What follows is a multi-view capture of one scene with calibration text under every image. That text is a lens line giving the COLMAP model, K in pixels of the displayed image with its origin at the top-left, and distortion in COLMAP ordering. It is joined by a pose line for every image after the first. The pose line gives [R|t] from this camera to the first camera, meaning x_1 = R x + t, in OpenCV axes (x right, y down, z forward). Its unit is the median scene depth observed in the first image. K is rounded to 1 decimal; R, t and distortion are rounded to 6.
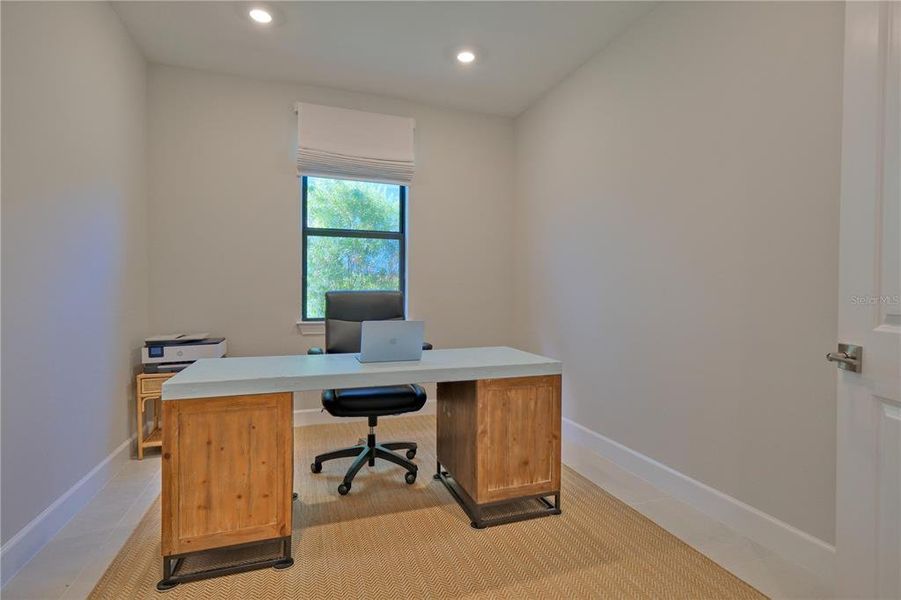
lens RADIAL K [[443.5, 0, 452.7], [0, 443.5, 297.6], [0, 0, 1]] dist [0.005865, 0.001184]
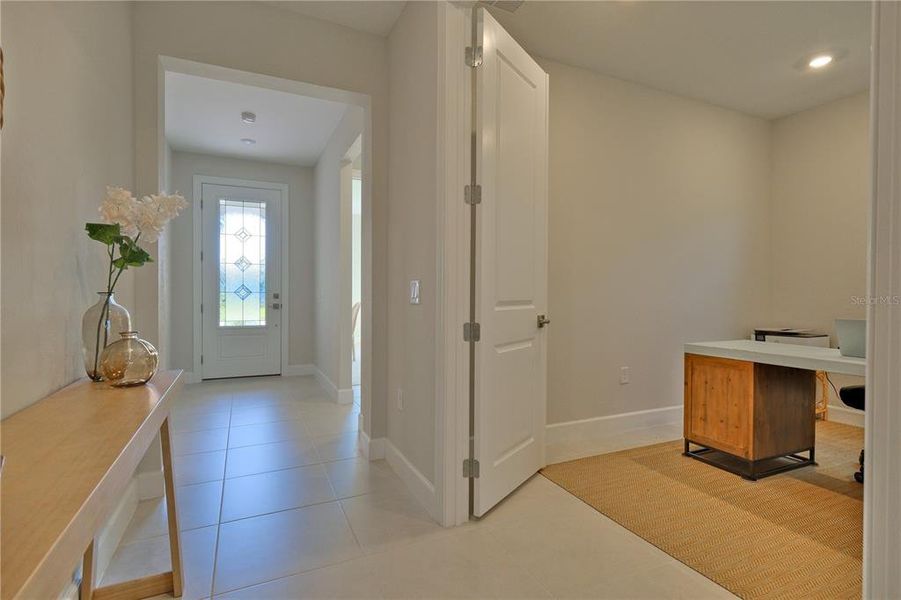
lens RADIAL K [[443.5, 0, 452.7], [0, 443.5, 297.6], [0, 0, 1]] dist [0.005865, 0.001184]
pose [[0.098992, 0.002362, -0.995085, 0.835190], [-0.015111, 0.999885, 0.000870, 0.013824], [0.994974, 0.014951, 0.099016, -0.105466]]
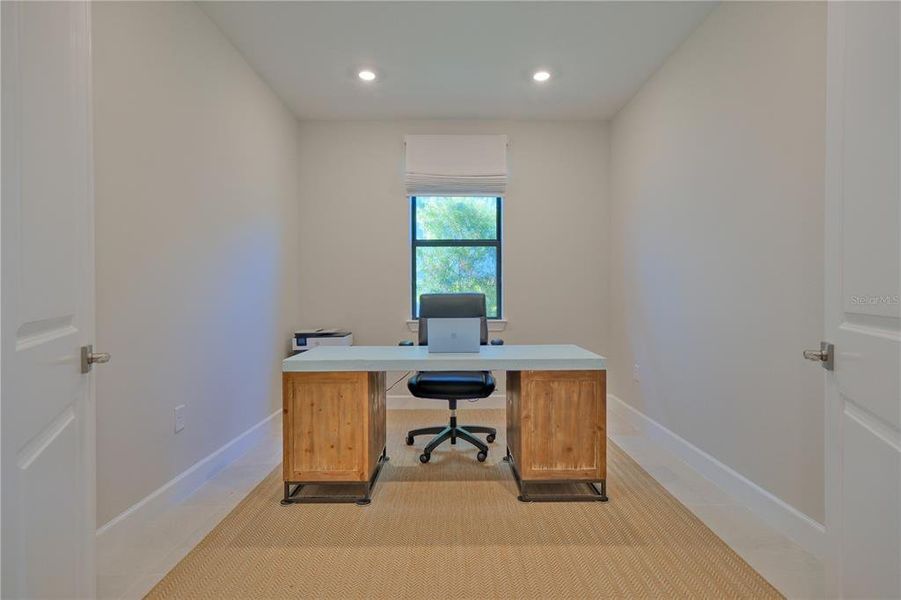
lens RADIAL K [[443.5, 0, 452.7], [0, 443.5, 297.6], [0, 0, 1]] dist [0.005865, 0.001184]
pose [[0.946066, -0.006837, -0.323903, 0.254210], [0.005167, 0.999969, -0.006017, 0.003223], [0.323934, 0.004019, 0.946071, -0.134355]]
